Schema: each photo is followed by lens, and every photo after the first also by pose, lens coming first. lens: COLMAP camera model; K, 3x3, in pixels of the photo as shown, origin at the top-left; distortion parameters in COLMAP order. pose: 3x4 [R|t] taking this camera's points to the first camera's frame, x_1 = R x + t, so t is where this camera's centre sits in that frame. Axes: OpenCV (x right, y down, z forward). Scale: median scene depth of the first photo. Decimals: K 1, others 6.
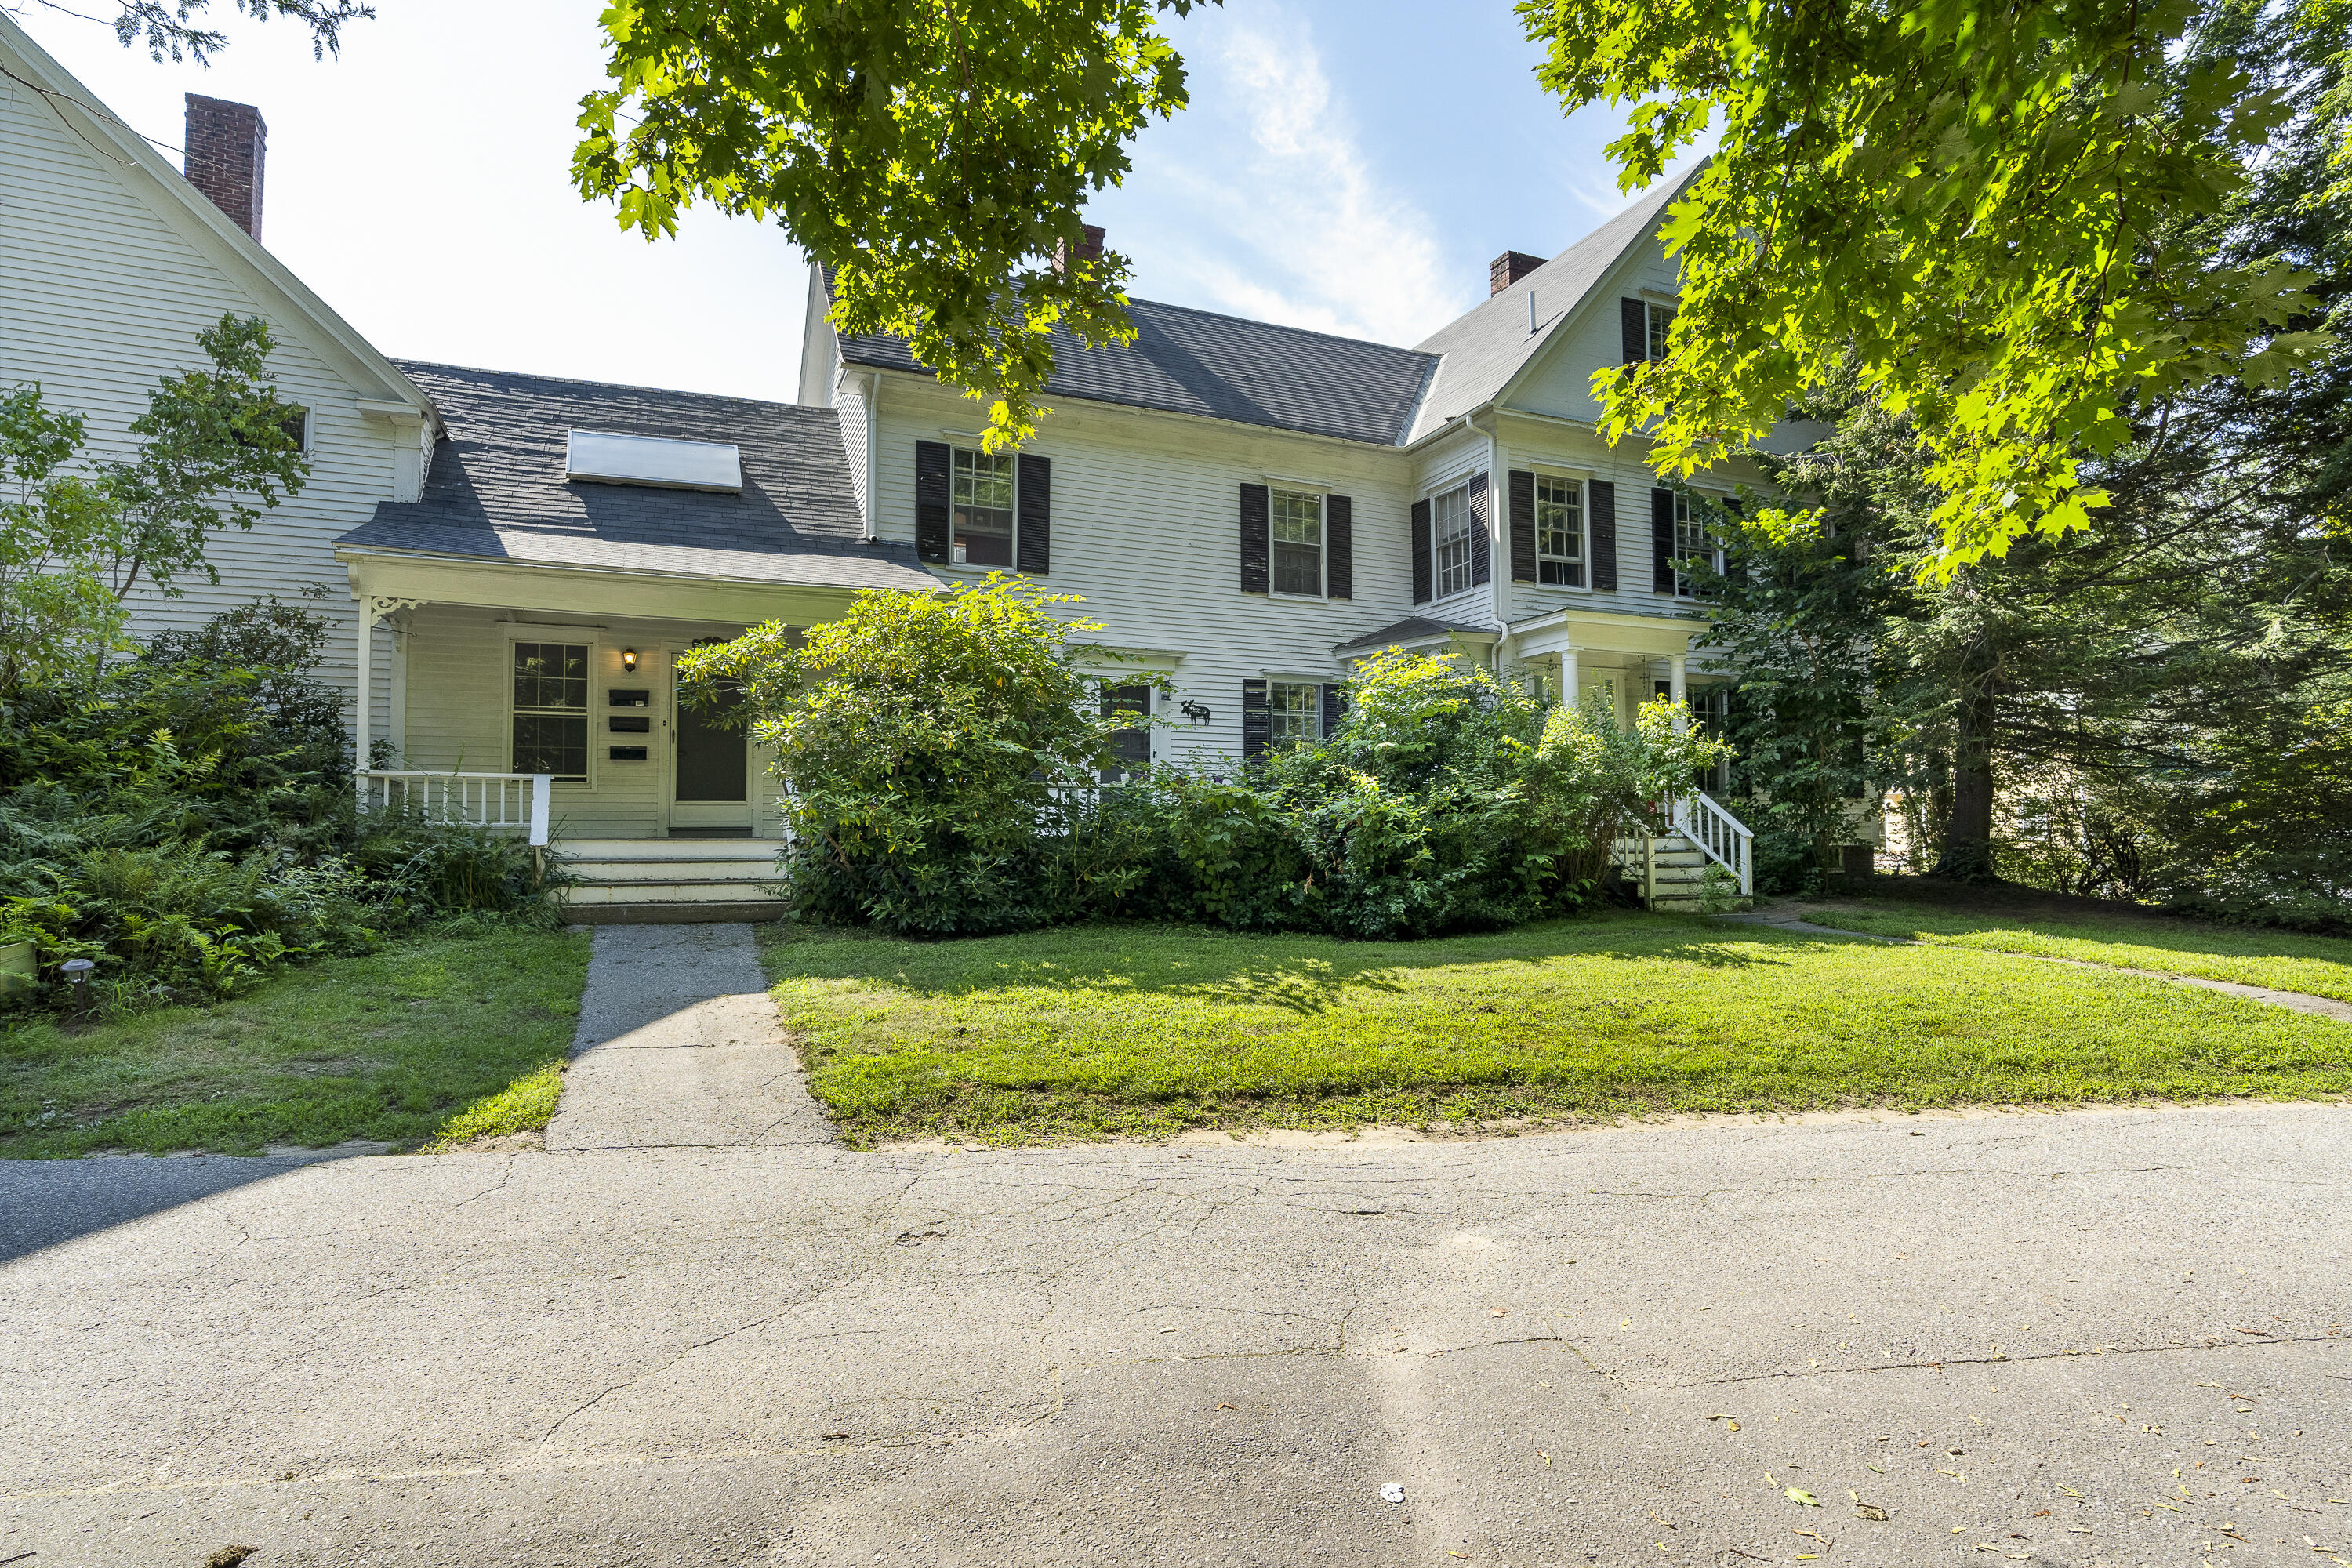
lens RADIAL K [[1220.7, 0, 1170.0], [0, 1220.7, 786.8], [0, 0, 1]] dist [-0.001891, 0.002340]
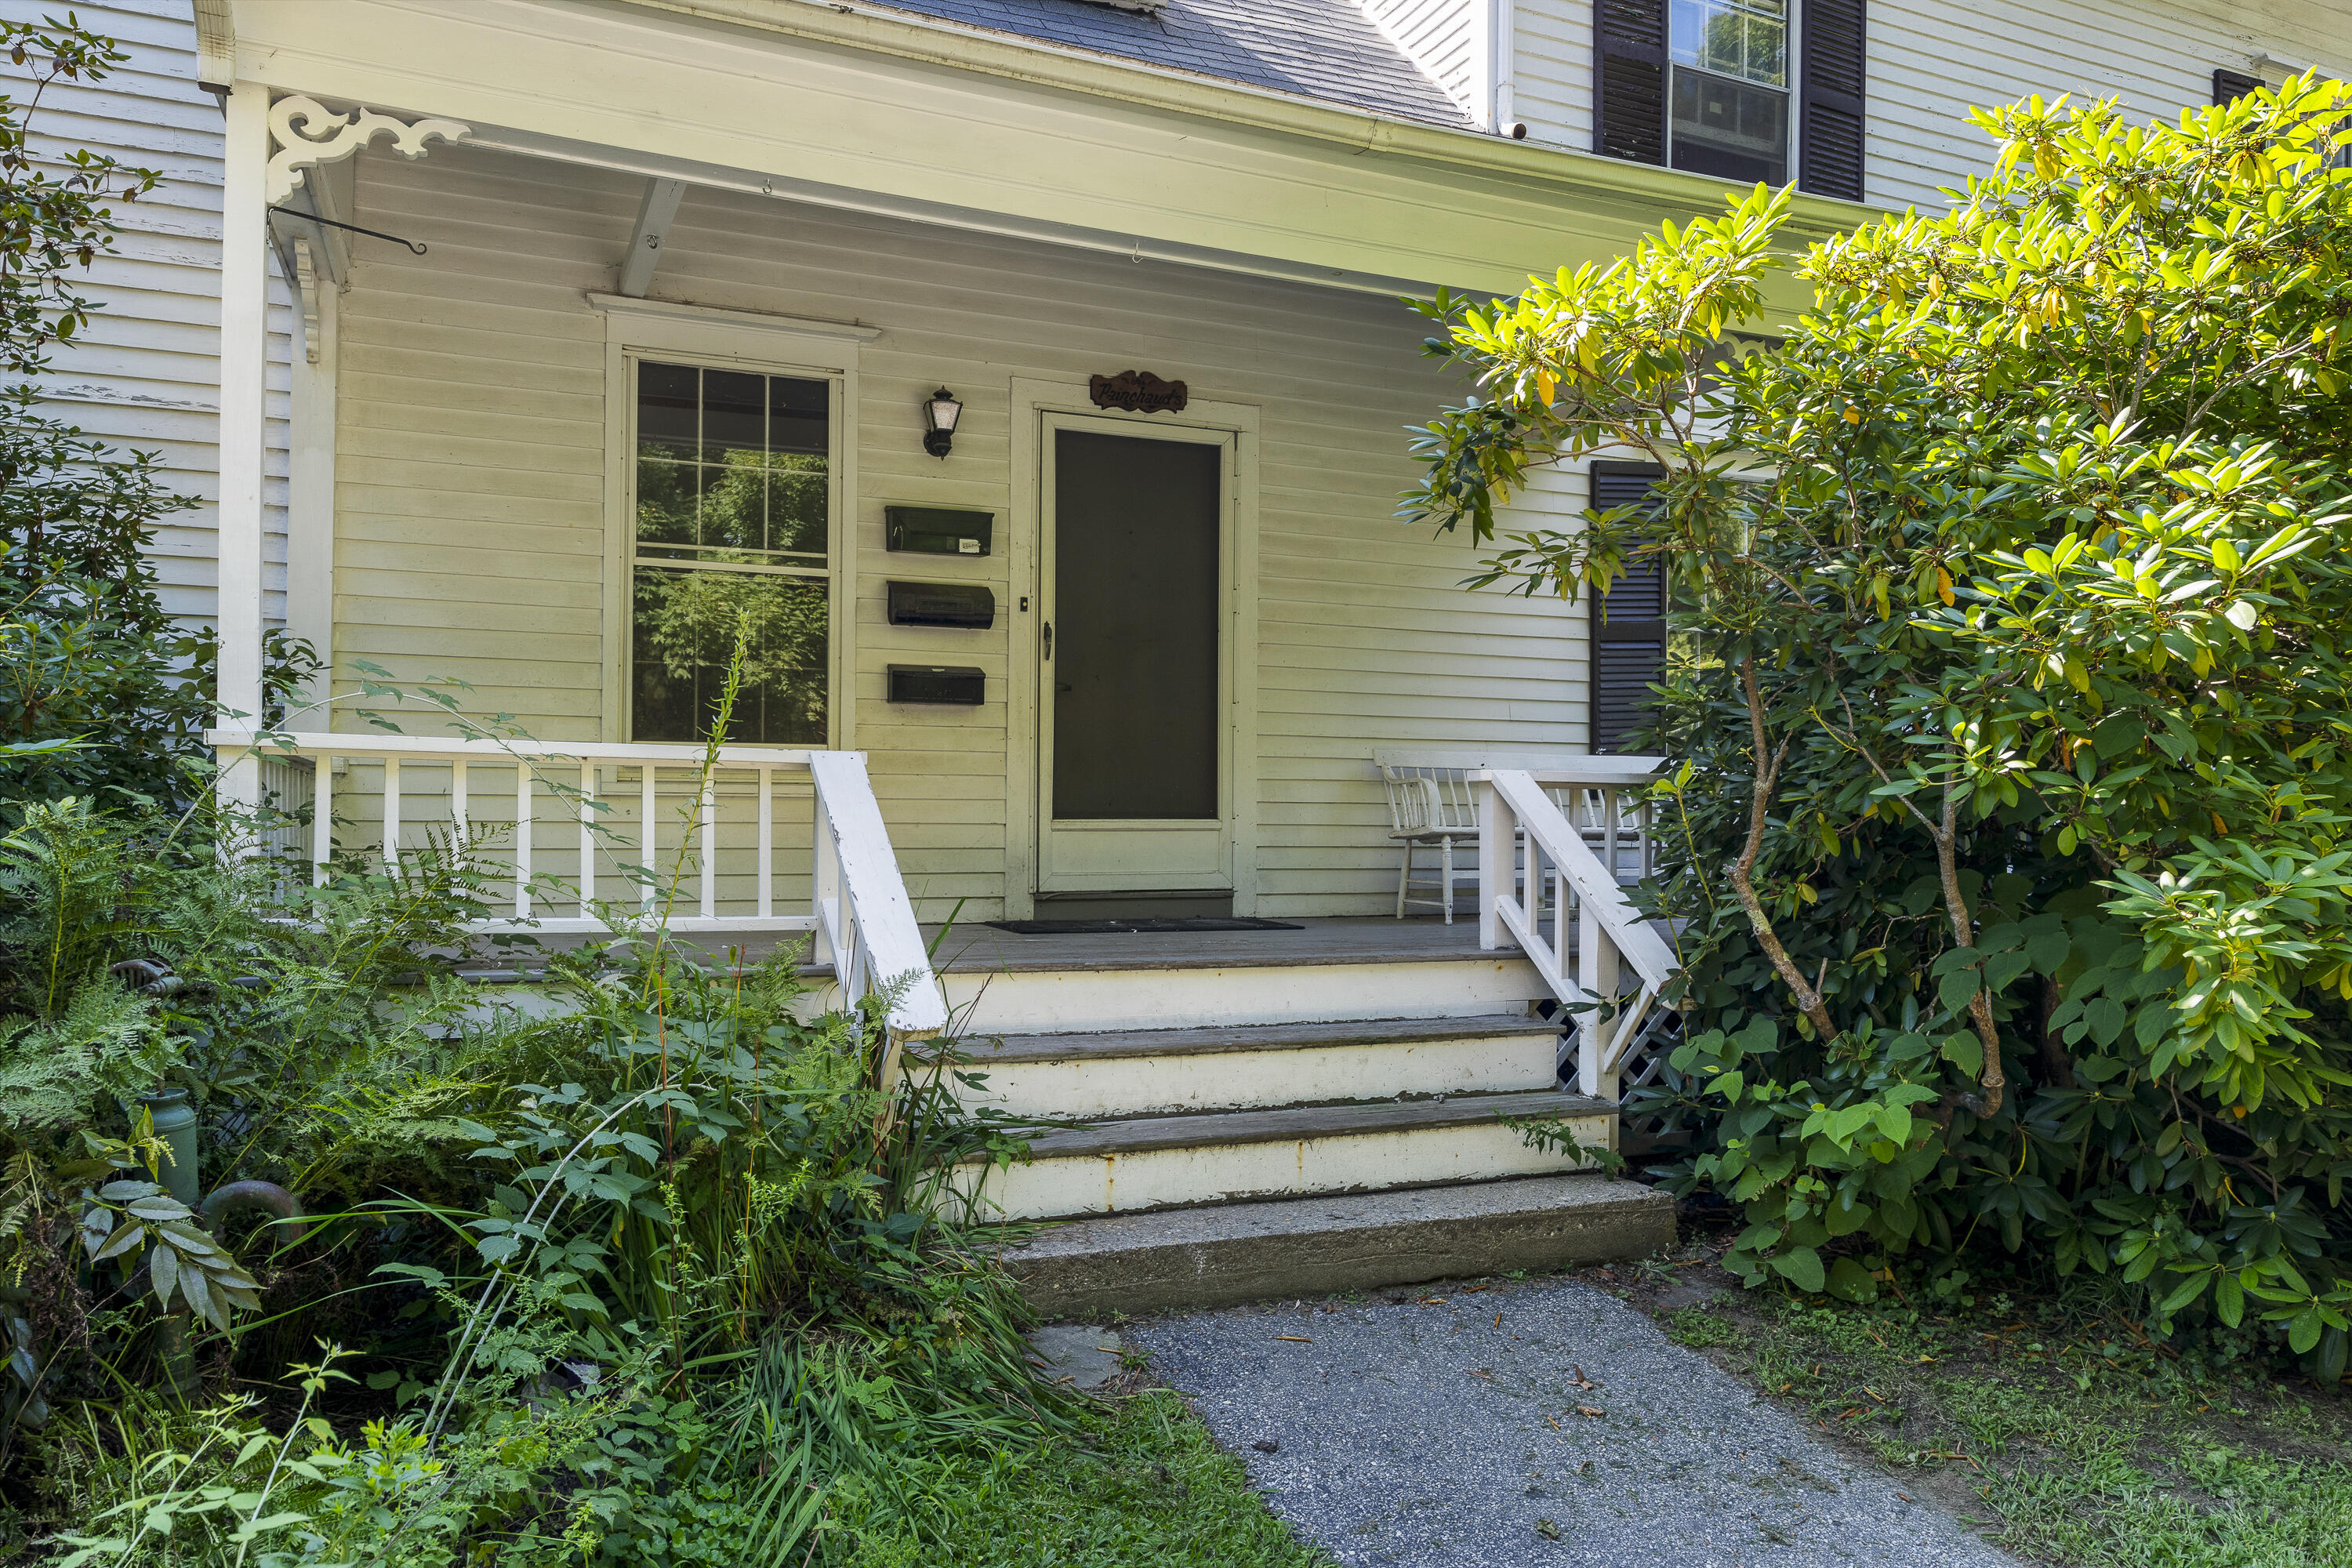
lens RADIAL K [[1620.6, 0, 1176.0], [0, 1620.6, 784.0], [0, 0, 1]] dist [0.001586, 0.002129]
pose [[0.999923, 0.011274, -0.005234, -0.460271], [-0.011149, 0.999667, 0.023290, -0.013079], [0.005495, -0.023230, 0.999715, 0.652868]]
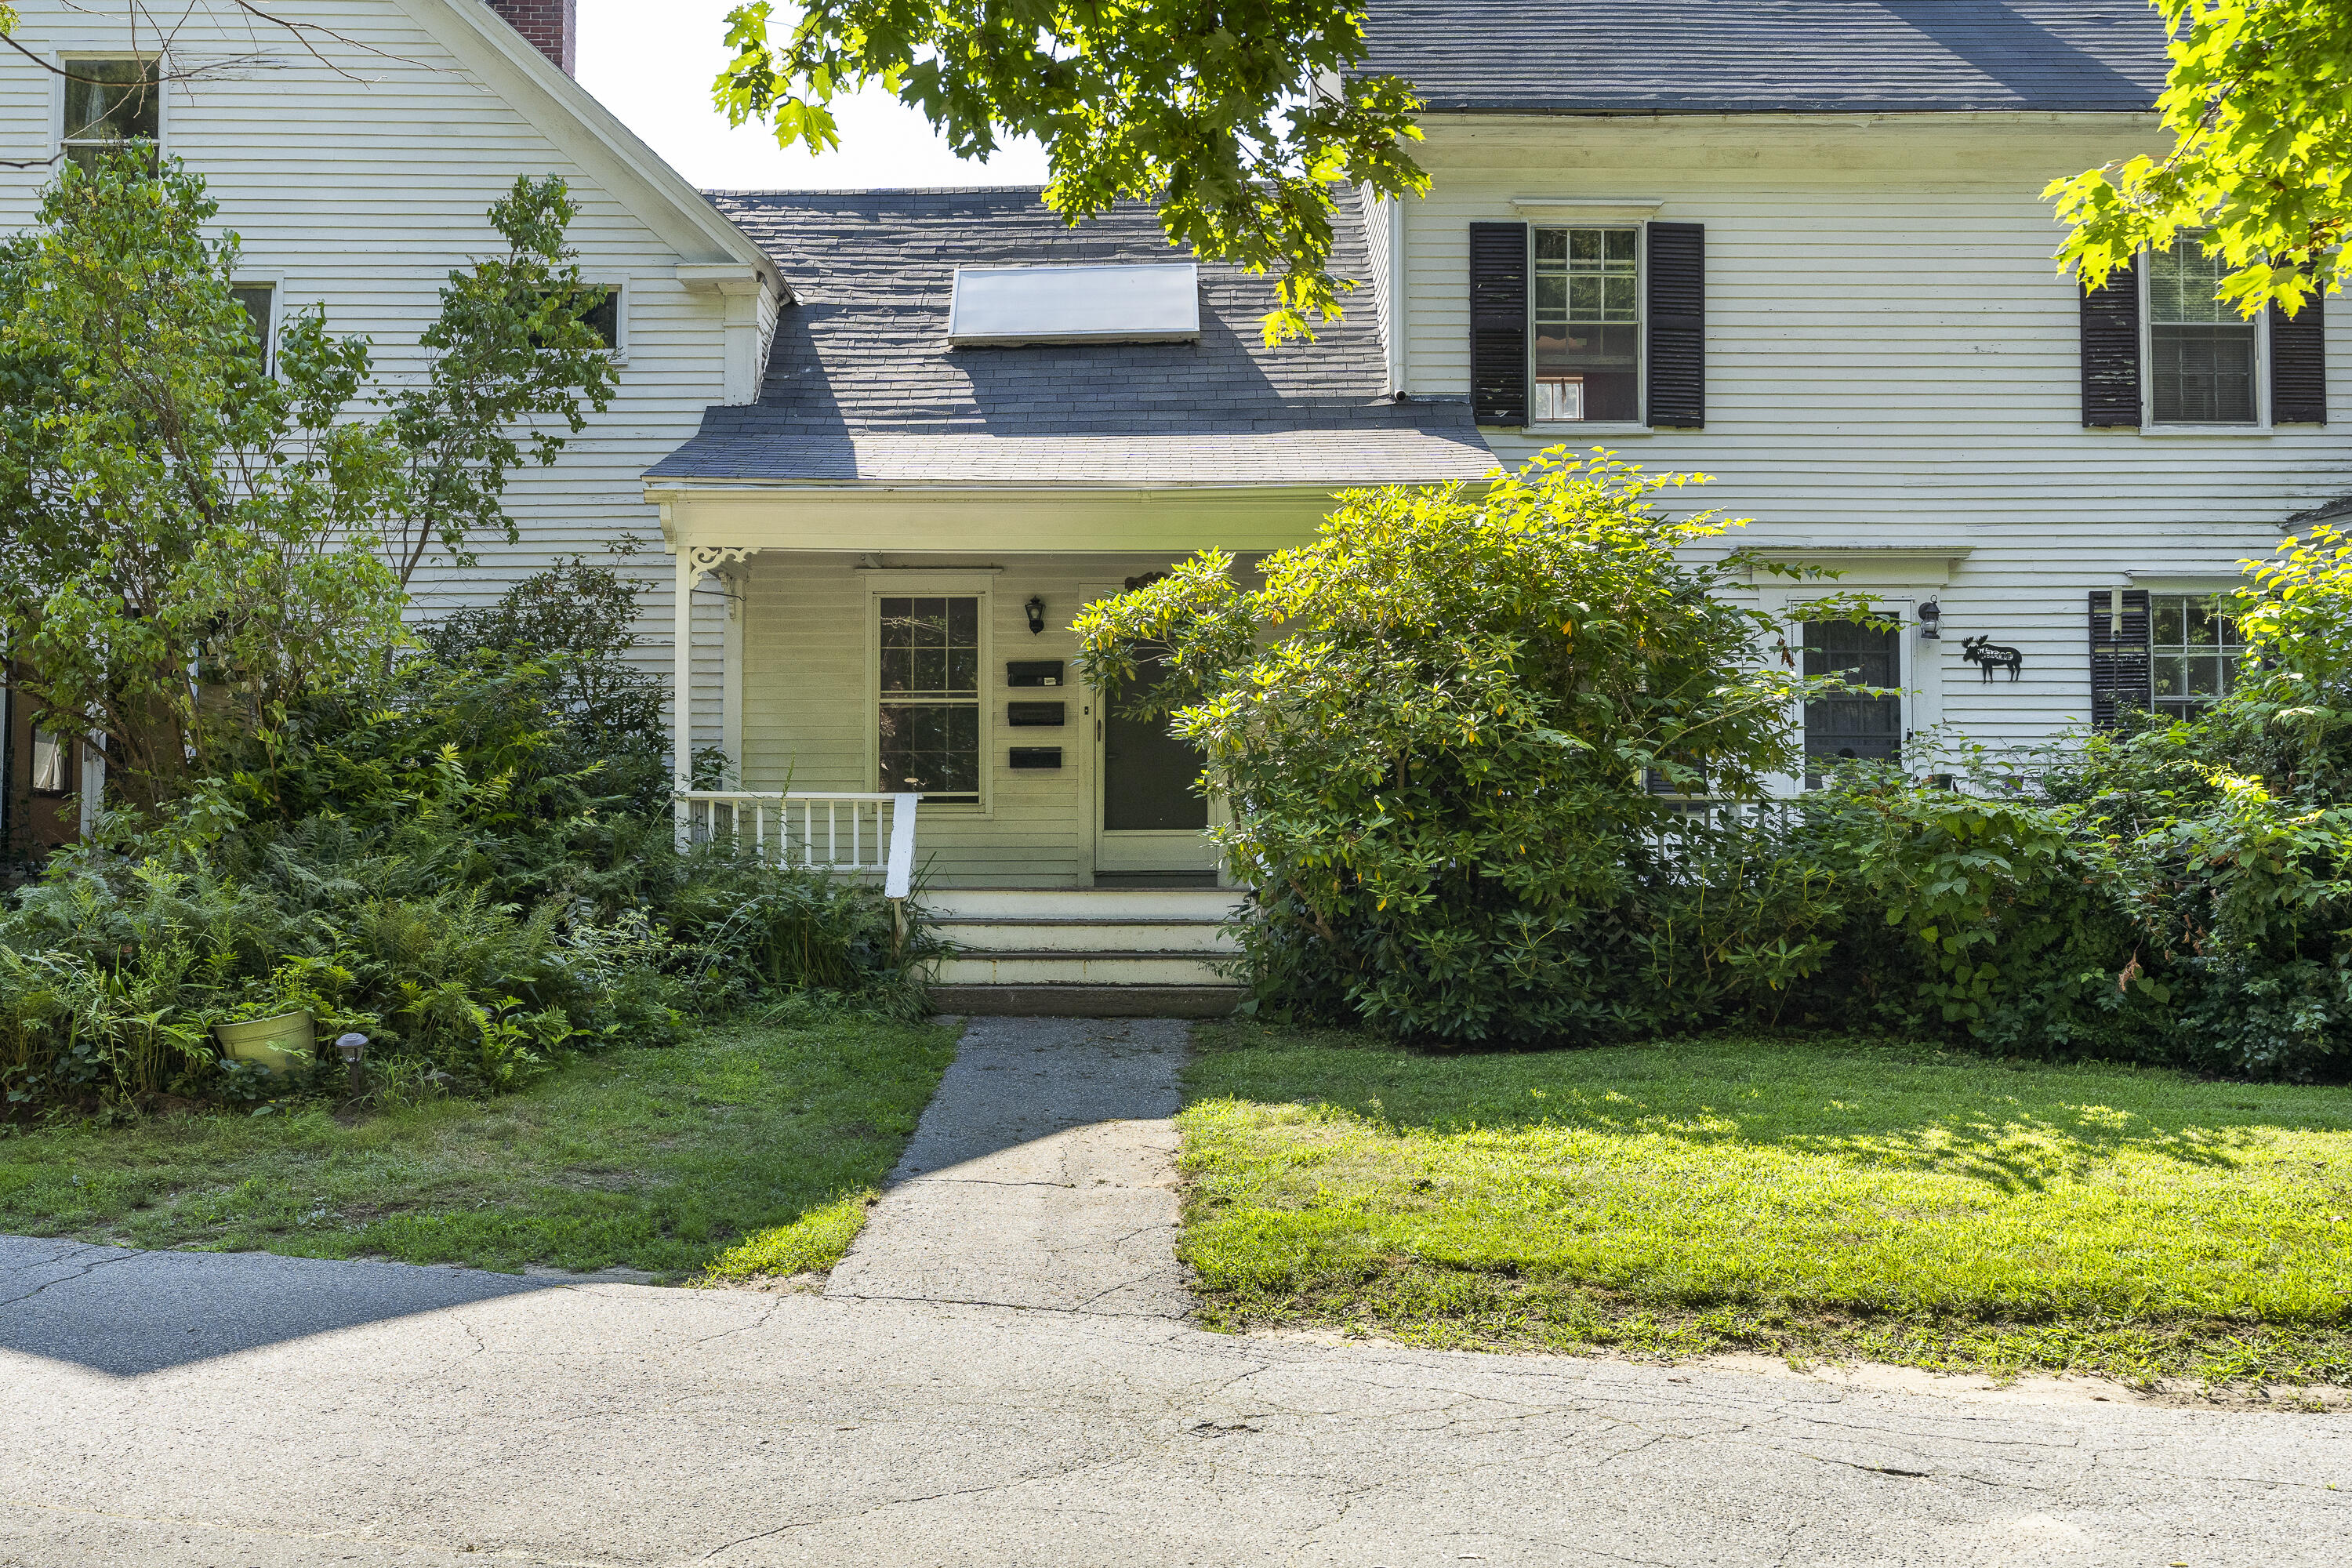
lens RADIAL K [[2282.2, 0, 1176.0], [0, 2282.2, 784.0], [0, 0, 1]] dist [0.018065, 0.000540]
pose [[0.917919, -0.016698, -0.396416, 0.136102], [0.014574, 0.999859, -0.008370, -0.002683], [0.396499, 0.001906, 0.918033, -0.114948]]
